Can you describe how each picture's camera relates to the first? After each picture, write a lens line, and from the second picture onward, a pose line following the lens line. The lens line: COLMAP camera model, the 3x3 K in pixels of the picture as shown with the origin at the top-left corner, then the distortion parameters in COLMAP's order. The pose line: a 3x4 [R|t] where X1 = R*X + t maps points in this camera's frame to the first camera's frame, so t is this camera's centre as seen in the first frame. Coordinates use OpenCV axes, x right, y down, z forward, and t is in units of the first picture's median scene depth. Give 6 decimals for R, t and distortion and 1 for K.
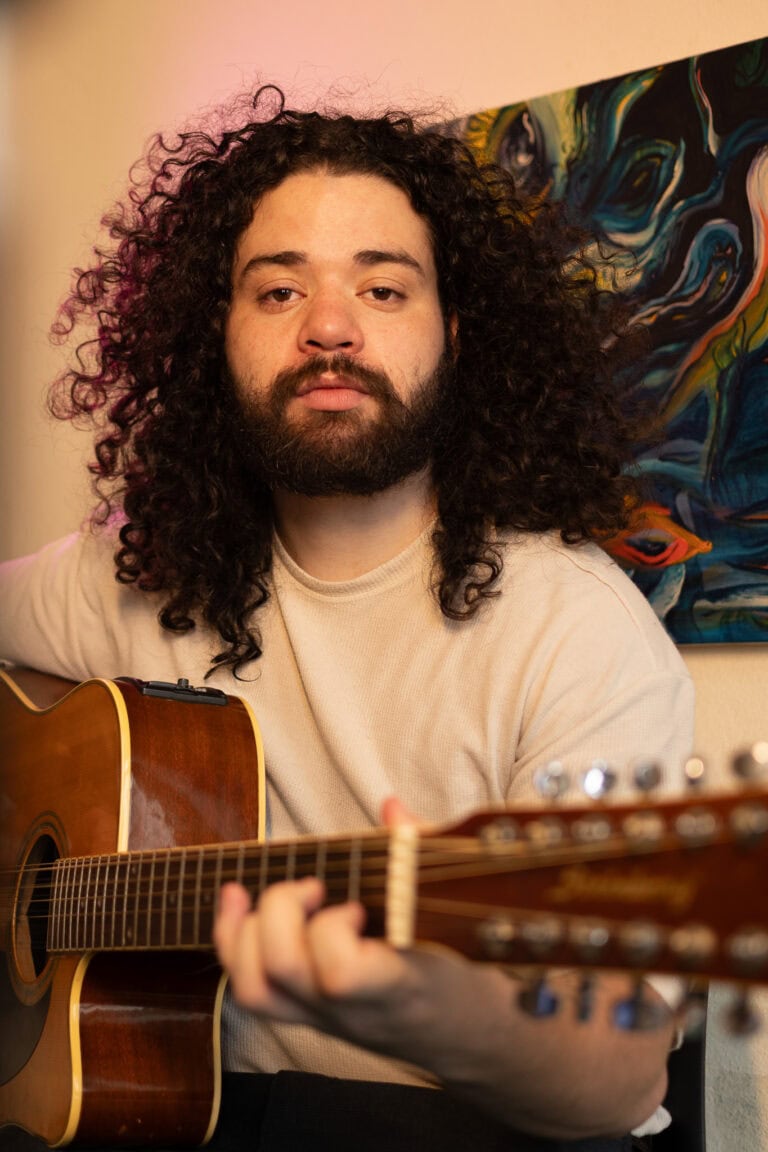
lens RADIAL K [[1670.7, 0, 383.9], [0, 1670.7, 602.3], [0, 0, 1]] dist [-0.027513, 0.011937]
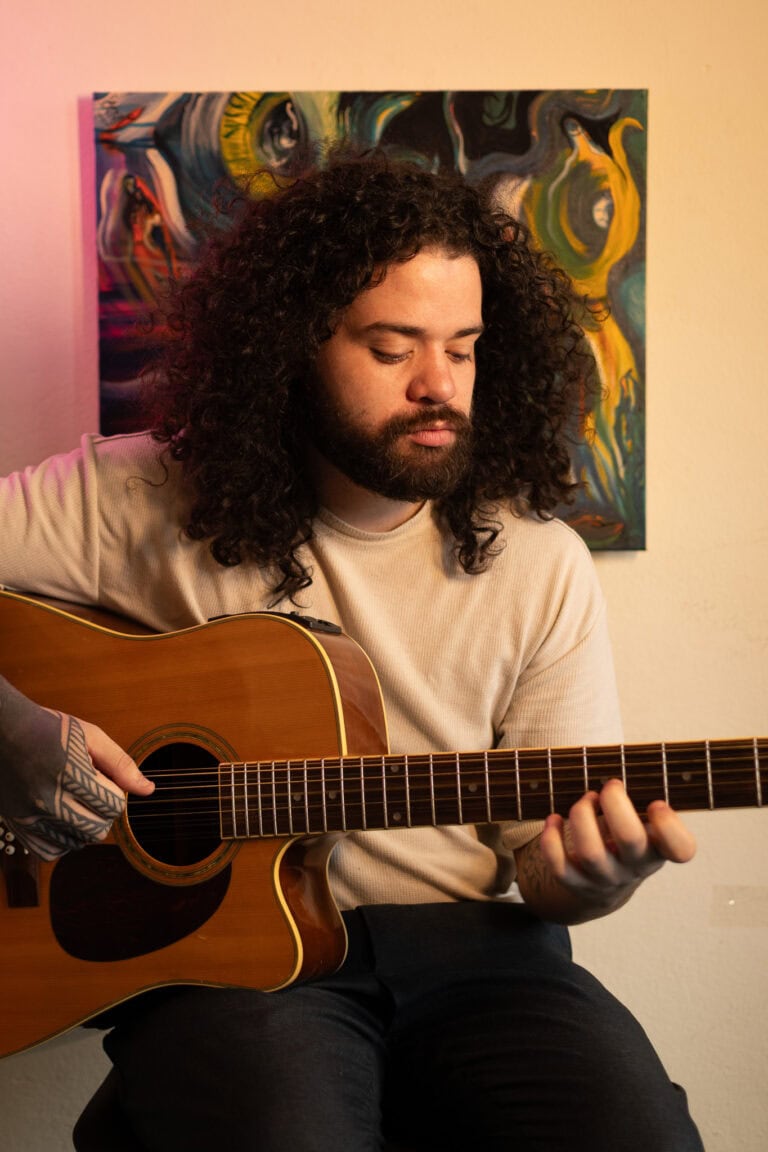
lens RADIAL K [[2303.2, 0, 386.2], [0, 2303.2, 578.4], [0, 0, 1]] dist [-0.185656, 2.569261]
pose [[0.791982, -0.051632, 0.608357, -0.941760], [-0.029344, 0.992047, 0.122397, -0.173517], [-0.609839, -0.114788, 0.784169, -0.388768]]
